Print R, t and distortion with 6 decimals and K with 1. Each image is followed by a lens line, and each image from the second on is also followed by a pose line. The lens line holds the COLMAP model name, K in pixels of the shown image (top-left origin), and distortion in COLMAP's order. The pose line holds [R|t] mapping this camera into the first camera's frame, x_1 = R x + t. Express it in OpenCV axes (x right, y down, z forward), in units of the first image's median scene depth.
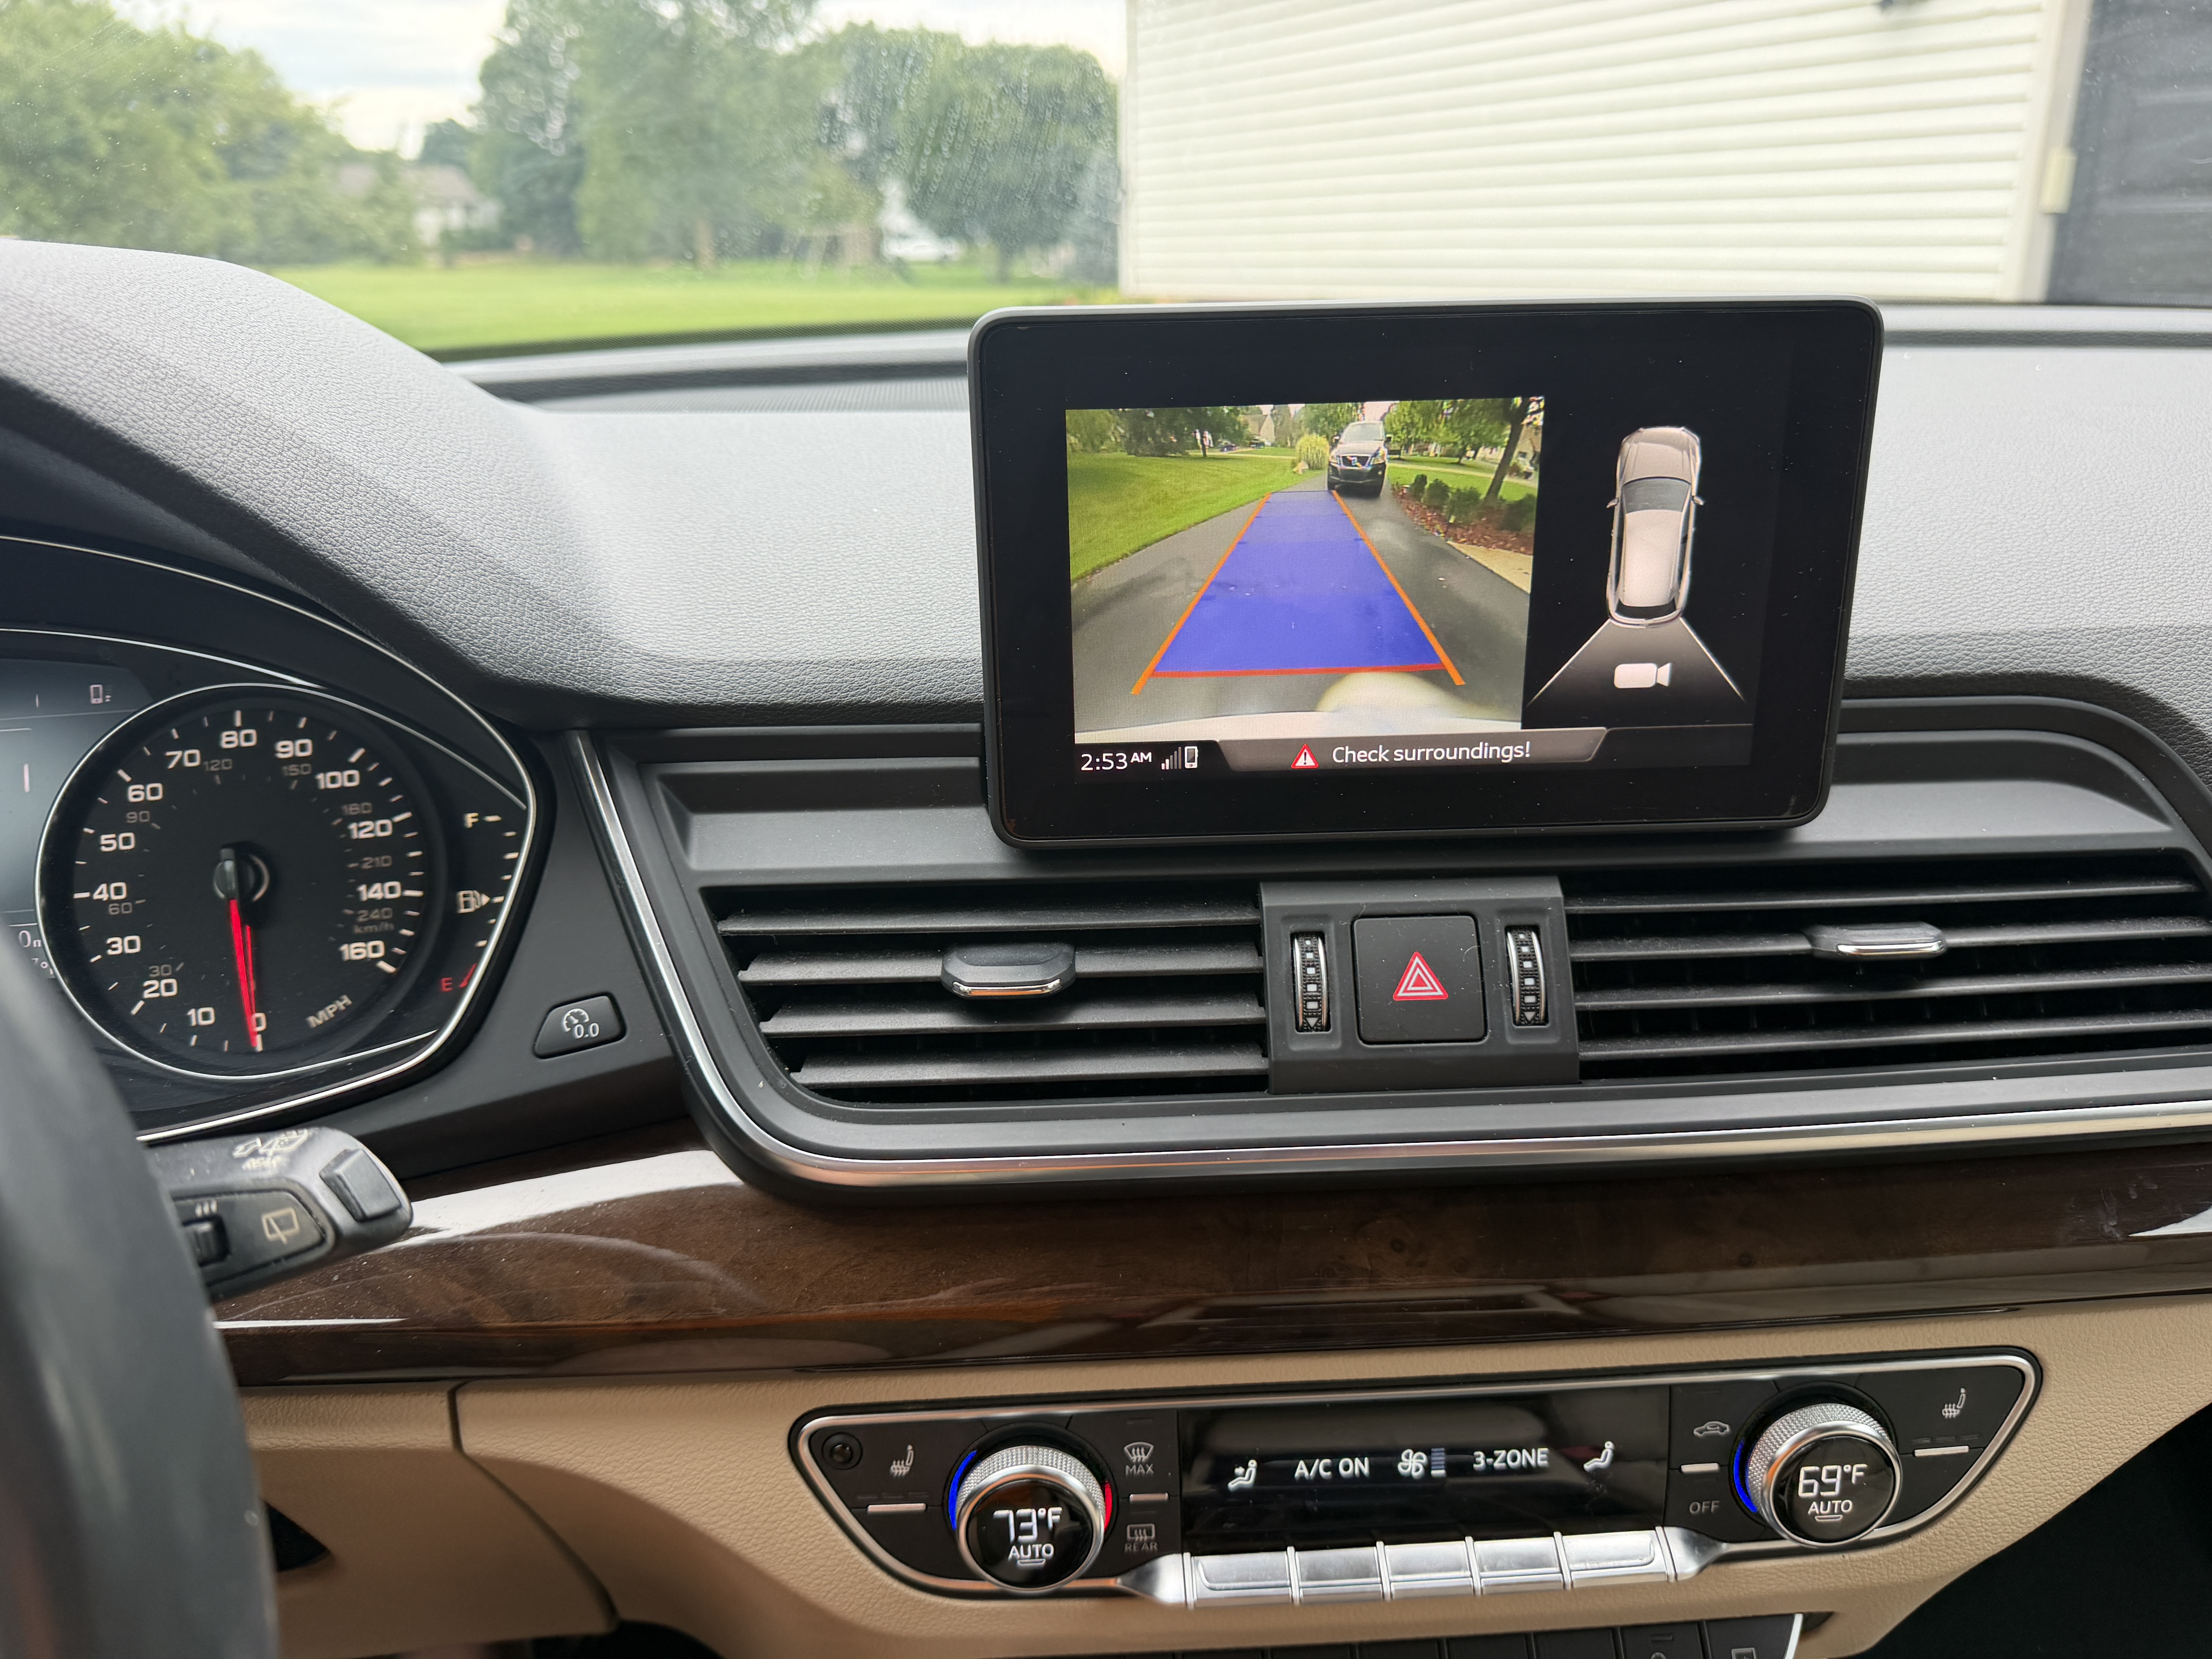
lens RADIAL K [[1670.9, 0, 1067.4], [0, 1670.9, 858.7], [0, 0, 1]] dist [-0.020988, -0.000092]
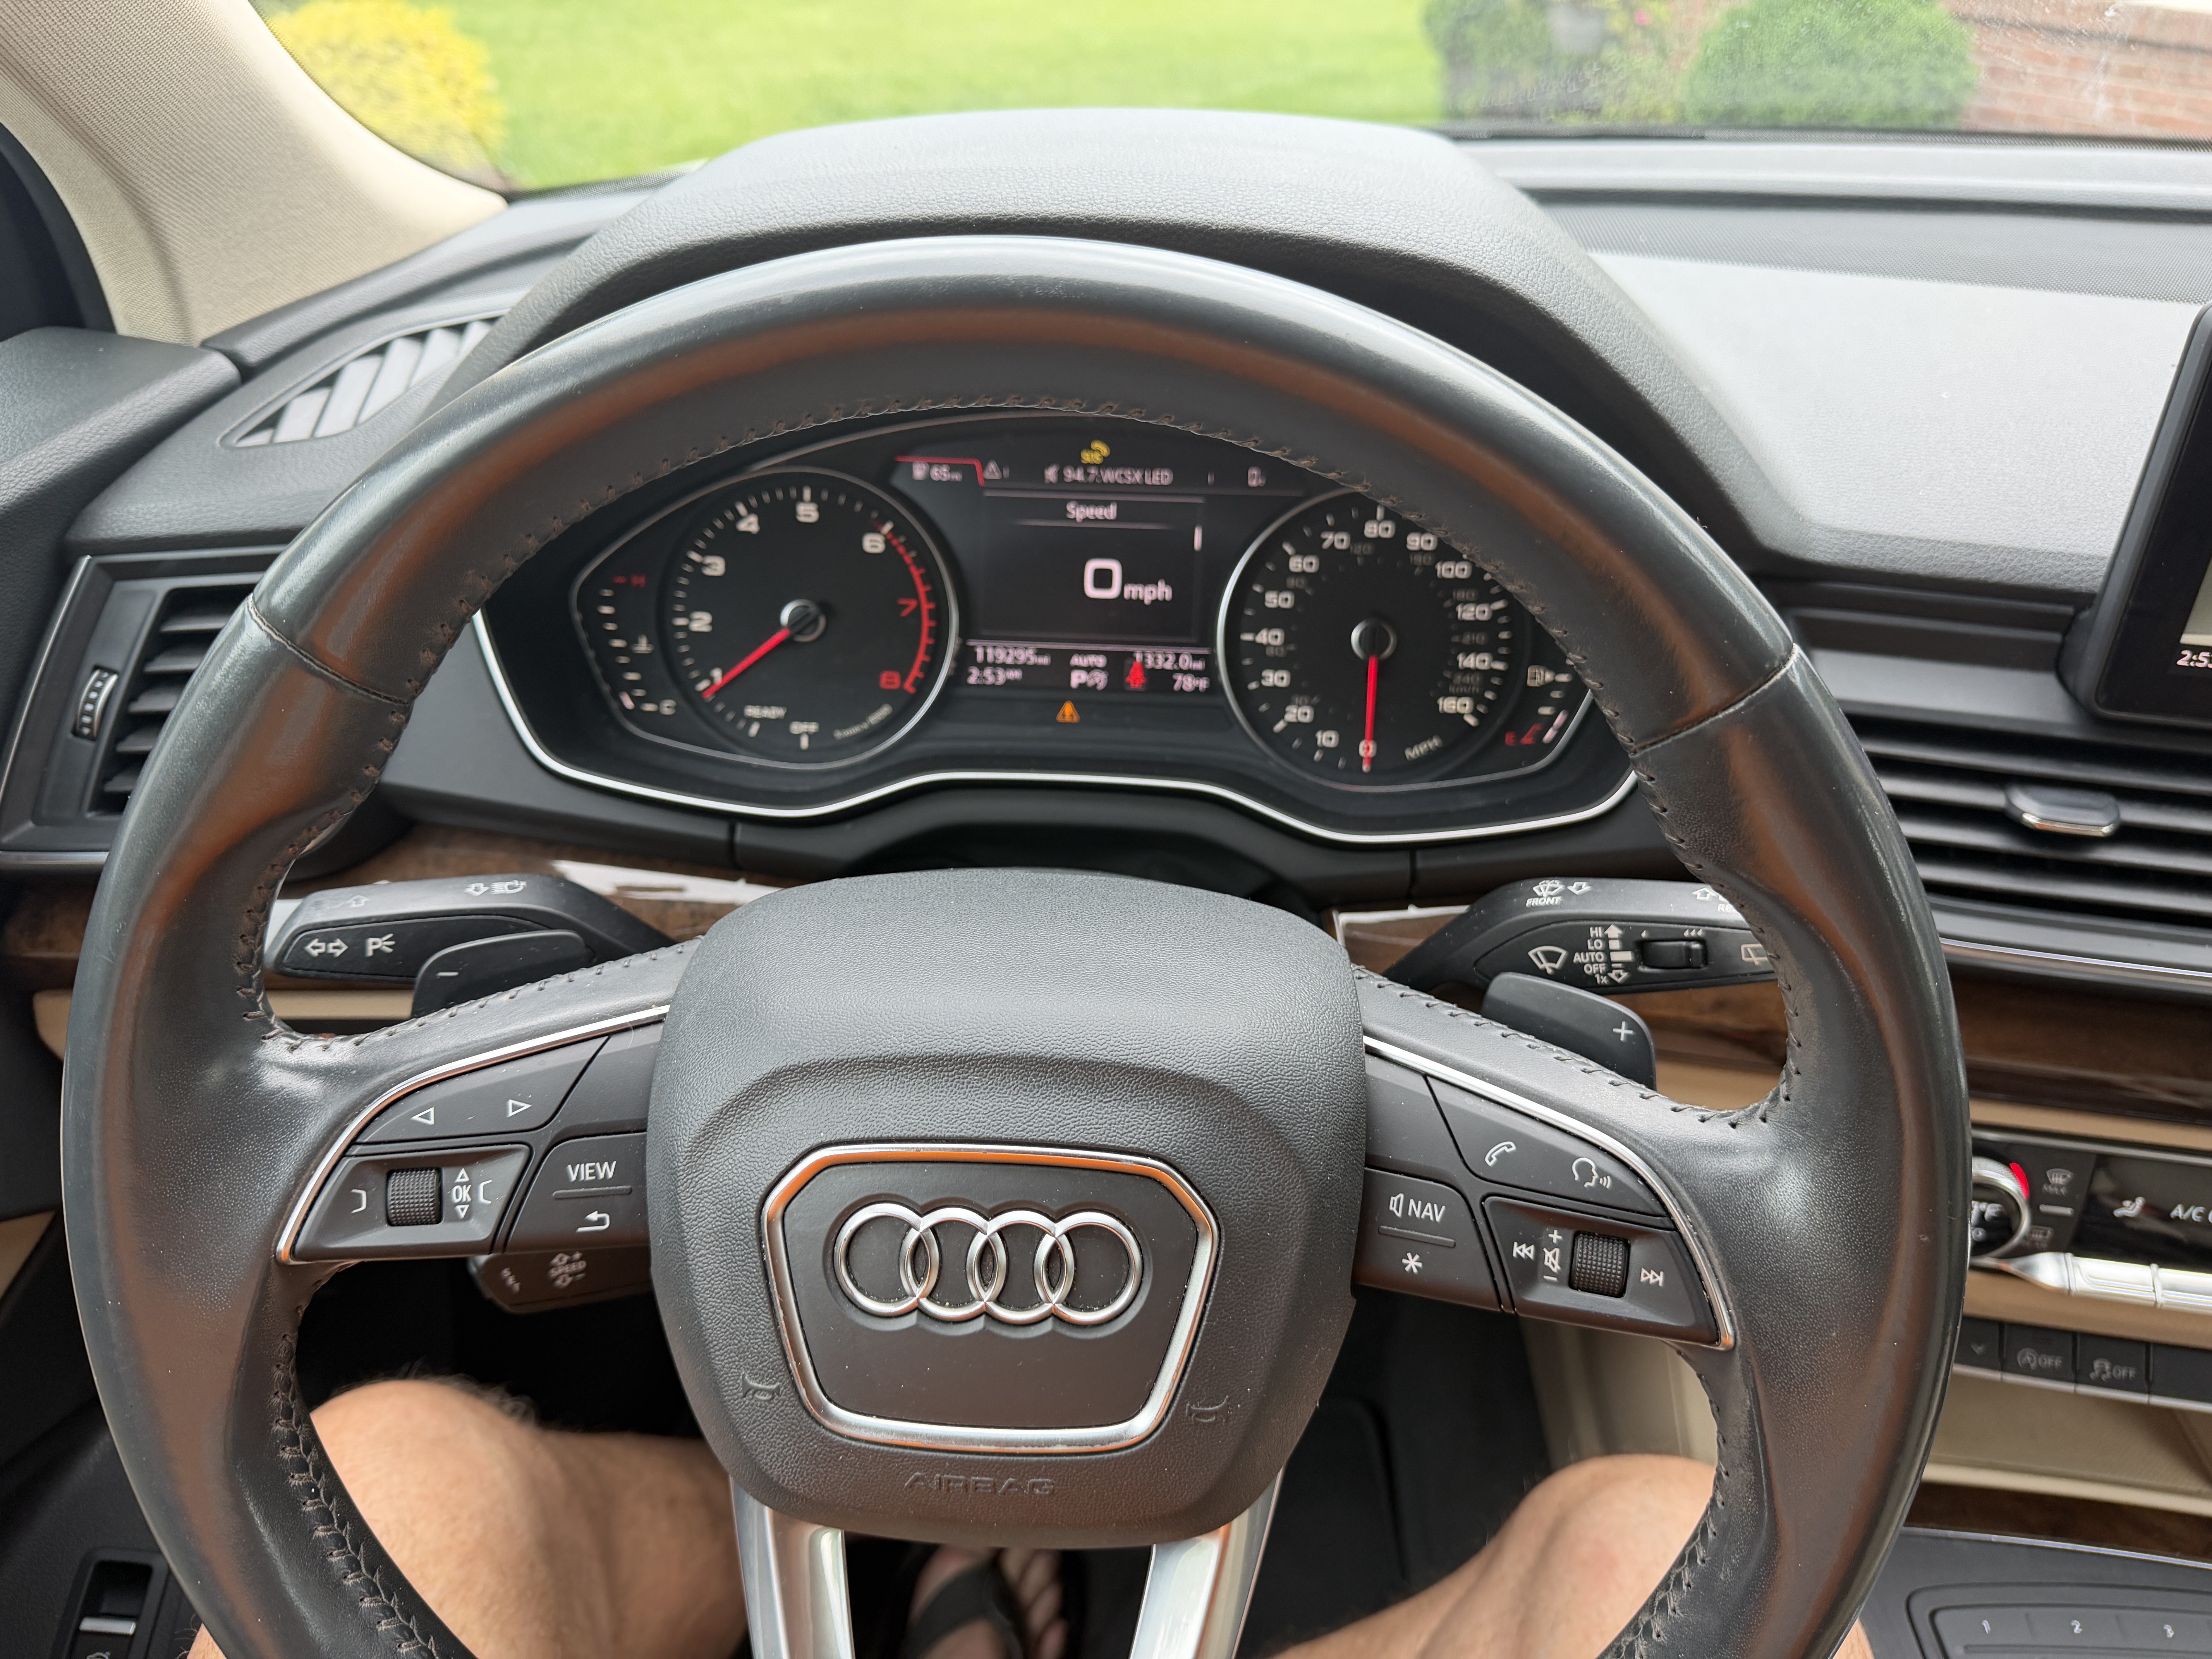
lens RADIAL K [[1649.0, 0, 1070.6], [0, 1649.0, 836.6], [0, 0, 1]] dist [0.055436, -0.091087]
pose [[0.972653, 0.149134, -0.178061, -0.522318], [-0.111390, 0.972229, 0.205823, -0.087250], [0.203811, -0.180360, 0.962253, -0.370361]]
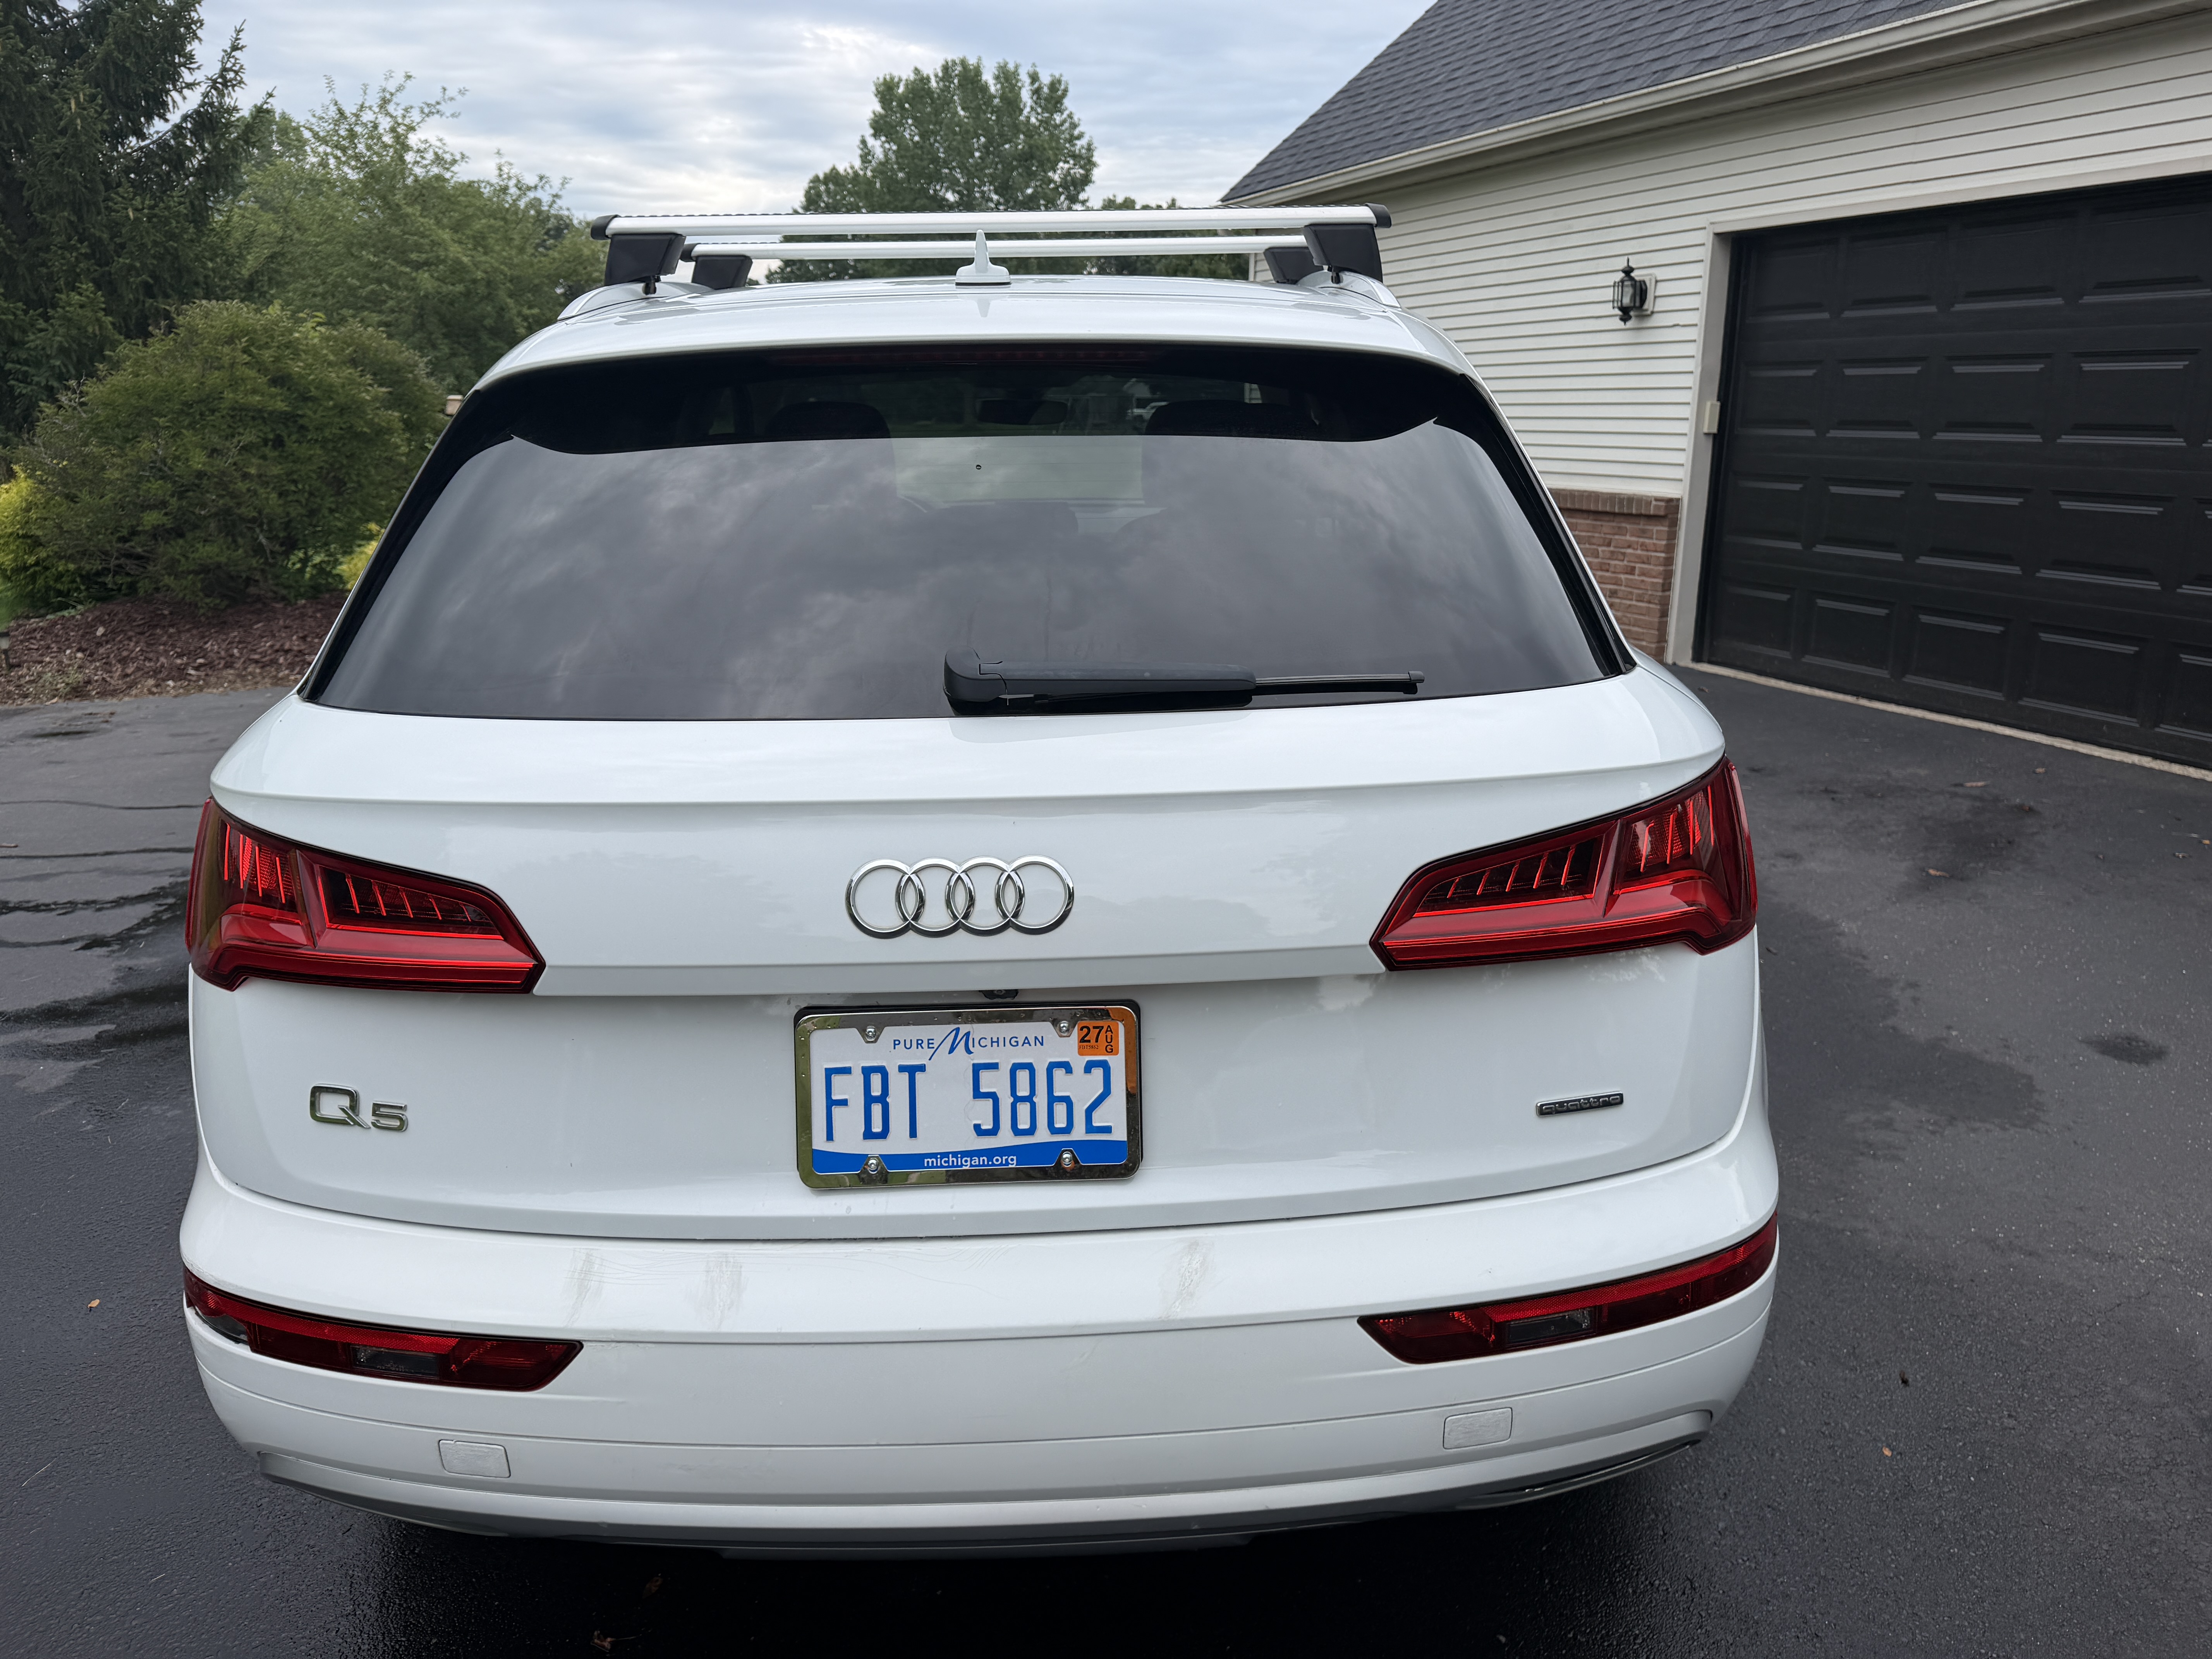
lens RADIAL K [[1573.9, 0, 1130.4], [0, 1573.9, 843.7], [0, 0, 1]] dist [0.057687, -0.072348]
pose [[0.994289, 0.042856, -0.097738, 1.913571], [-0.050653, 0.995608, -0.078739, 2.648523], [0.093935, 0.083240, 0.992092, -8.824084]]
